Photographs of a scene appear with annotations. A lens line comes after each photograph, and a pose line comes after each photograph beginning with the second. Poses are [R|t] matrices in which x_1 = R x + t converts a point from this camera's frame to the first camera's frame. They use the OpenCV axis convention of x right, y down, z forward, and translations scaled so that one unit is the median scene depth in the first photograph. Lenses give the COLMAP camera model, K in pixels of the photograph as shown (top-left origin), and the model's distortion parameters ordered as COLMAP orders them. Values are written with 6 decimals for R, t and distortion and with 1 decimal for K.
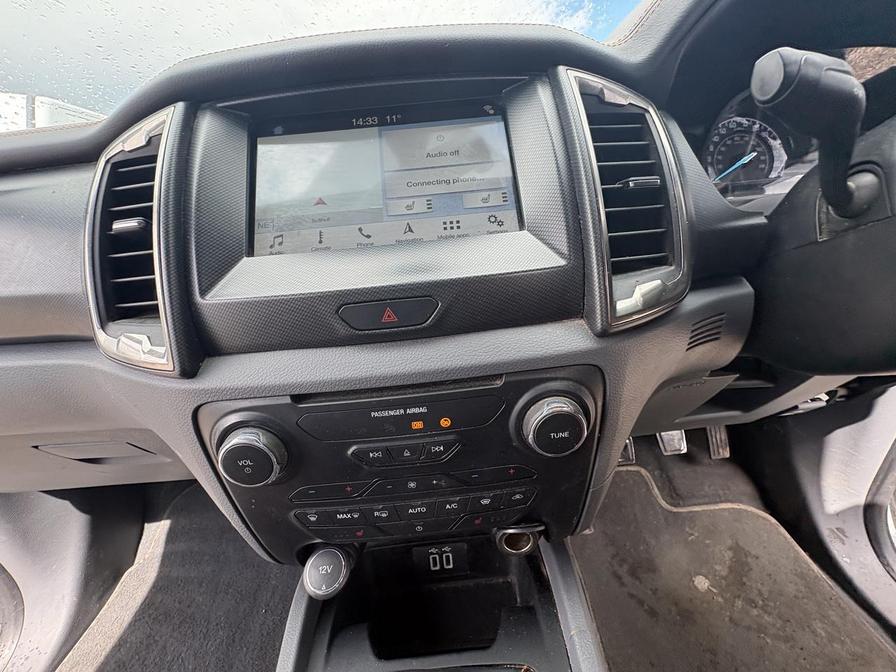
lens RADIAL K [[358.3, 0, 449.2], [0, 358.3, 337.7], [0, 0, 1]] dist [0.000420, -0.000150]
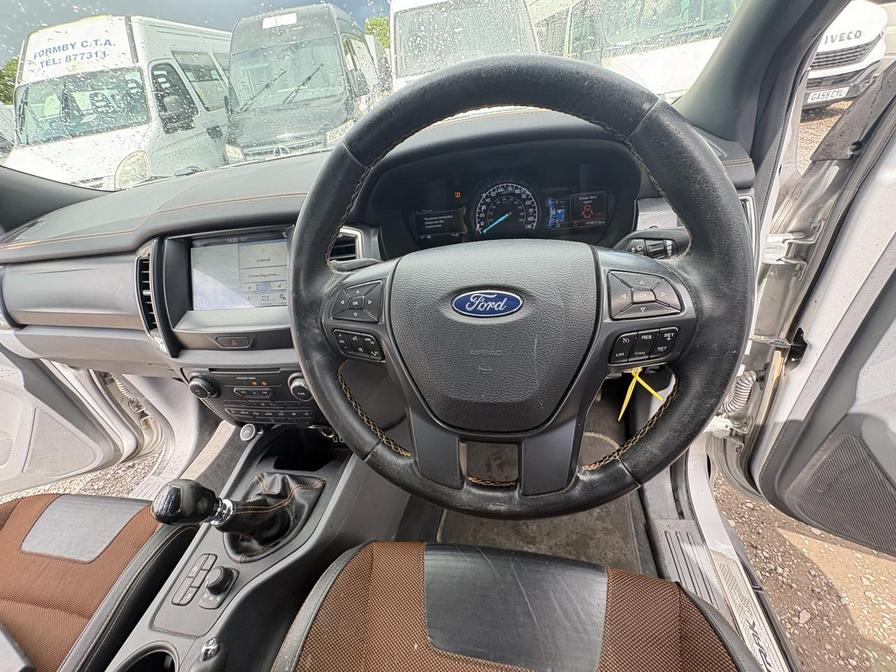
lens RADIAL K [[358.3, 0, 451.2], [0, 358.3, 340.3], [0, 0, 1]] dist [0.000420, -0.000150]
pose [[0.974369, 0.076202, -0.211655, 1.682119], [-0.017116, 0.963264, 0.268009, -0.708446], [0.224303, -0.257517, 0.939879, -0.921040]]
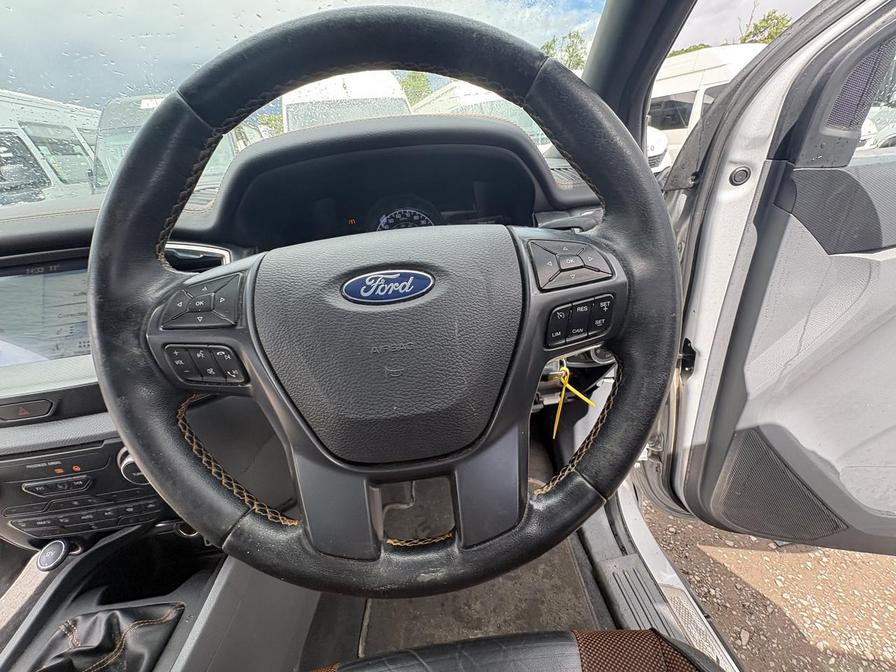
lens RADIAL K [[358.3, 0, 451.6], [0, 358.3, 338.9], [0, 0, 1]] dist [0.000420, -0.000150]
pose [[0.998915, -0.039588, 0.024510, 1.667556], [0.037536, 0.996154, 0.079171, -0.420879], [-0.027550, -0.078165, 0.996560, -0.651842]]
